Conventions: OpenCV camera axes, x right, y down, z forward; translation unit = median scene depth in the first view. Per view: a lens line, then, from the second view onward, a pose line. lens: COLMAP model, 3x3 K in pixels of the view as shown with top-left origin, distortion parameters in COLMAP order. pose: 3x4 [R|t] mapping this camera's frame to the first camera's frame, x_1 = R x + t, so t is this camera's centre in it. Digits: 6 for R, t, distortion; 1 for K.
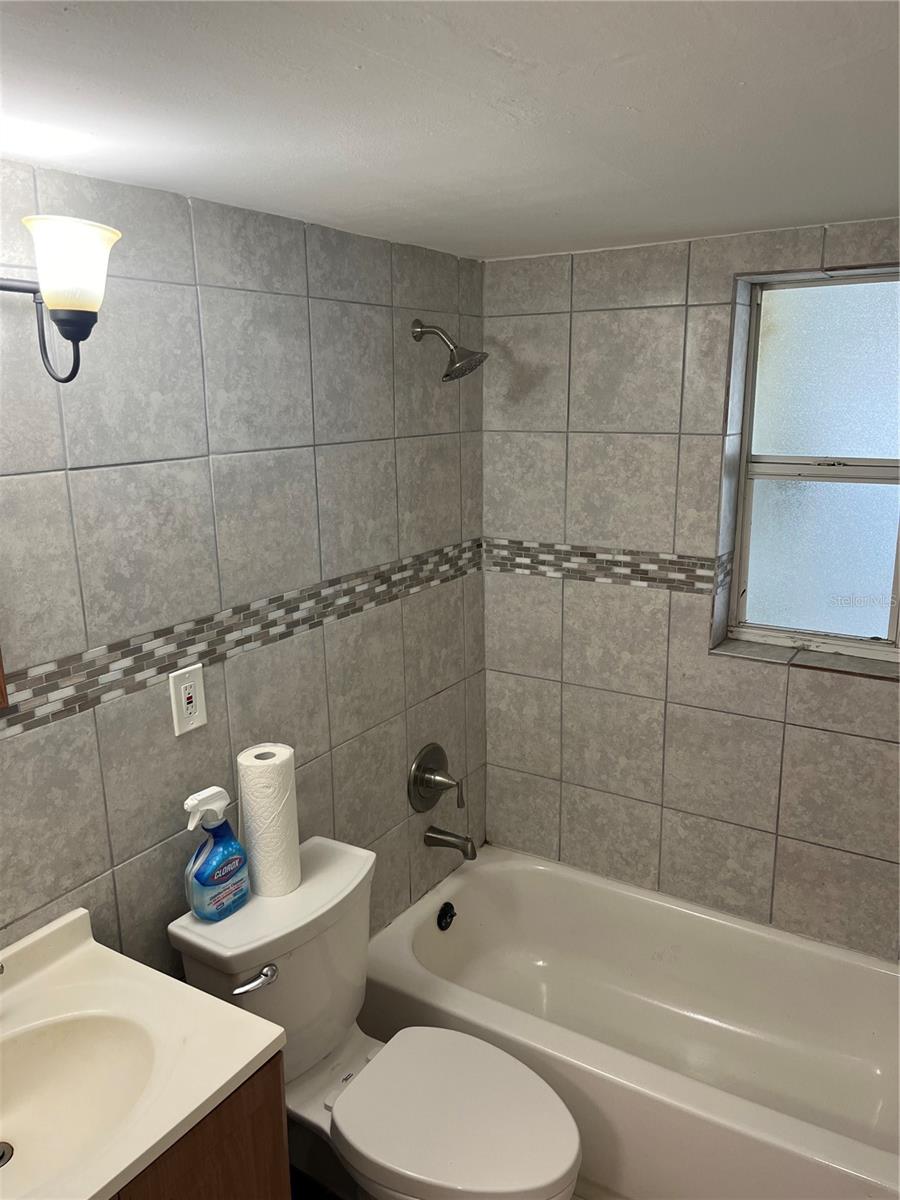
lens RADIAL K [[910.2, 0, 440.3], [0, 910.2, 603.0], [0, 0, 1]] dist [0.064130, -0.097471]
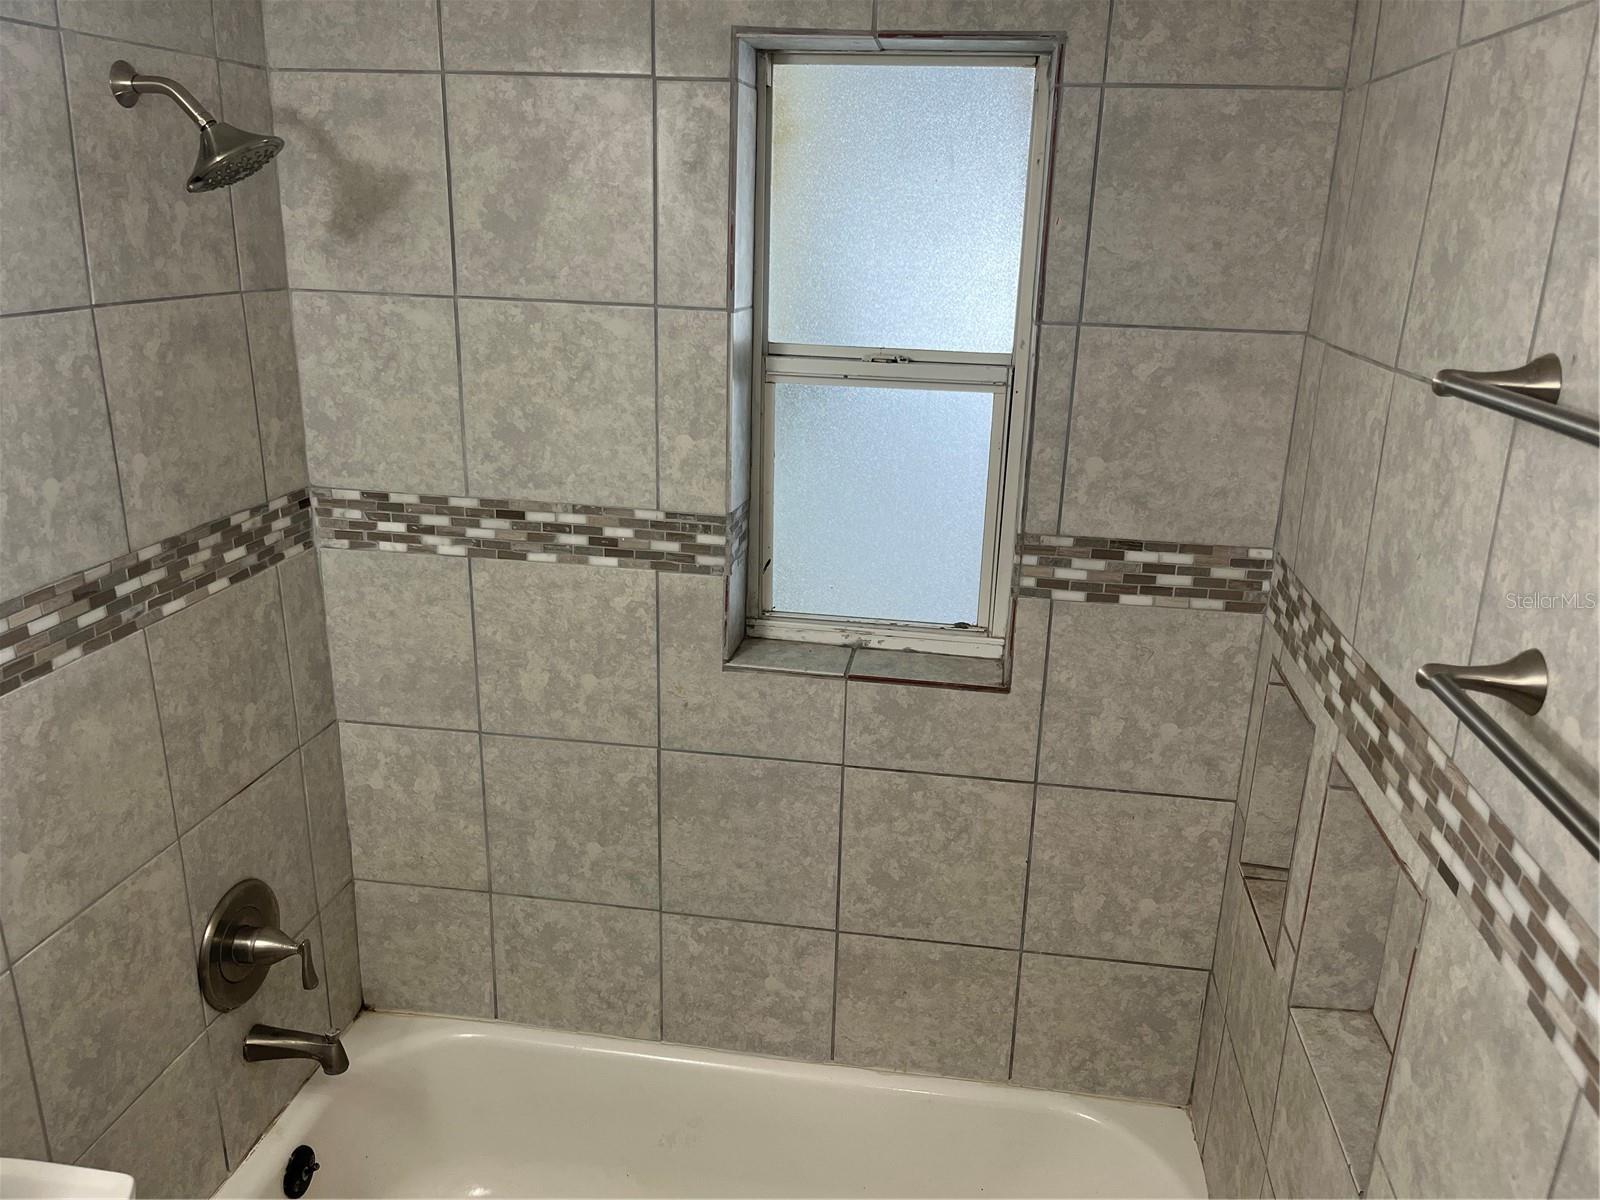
lens RADIAL K [[1213.6, 0, 809.9], [0, 1213.6, 604.8], [0, 0, 1]] dist [0.064130, -0.097471]
pose [[0.910343, -0.088408, 0.404301, 0.050993], [0.056861, 0.994371, 0.089406, -0.151532], [-0.409929, -0.058401, 0.910246, 0.616118]]
